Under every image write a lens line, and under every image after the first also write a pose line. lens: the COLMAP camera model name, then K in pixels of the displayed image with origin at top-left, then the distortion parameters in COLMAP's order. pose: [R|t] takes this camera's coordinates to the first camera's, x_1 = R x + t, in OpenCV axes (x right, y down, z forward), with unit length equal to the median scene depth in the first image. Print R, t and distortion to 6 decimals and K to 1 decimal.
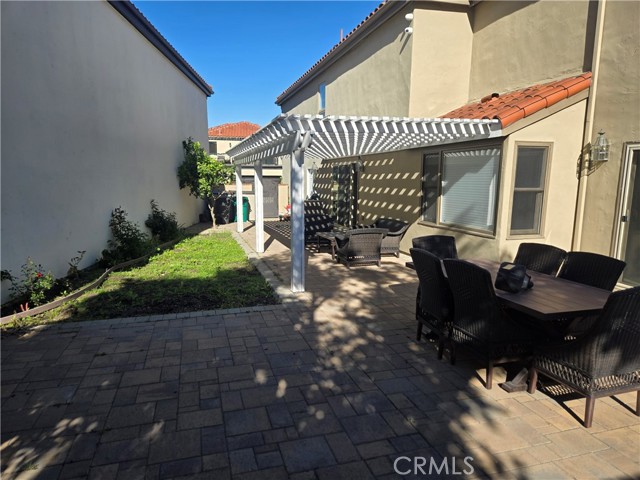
lens RADIAL K [[427.6, 0, 314.5], [0, 427.6, 241.9], [0, 0, 1]] dist [0.058913, -0.045942]
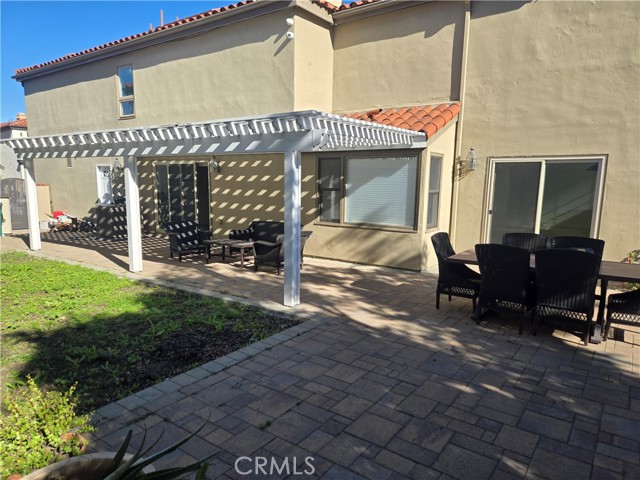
lens RADIAL K [[427.6, 0, 318.0], [0, 427.6, 242.4], [0, 0, 1]] dist [0.058913, -0.045942]
pose [[0.791247, -0.079745, 0.606274, -0.537038], [0.079794, 0.996448, 0.026927, -0.036363], [-0.606268, 0.027071, 0.794800, 0.235739]]
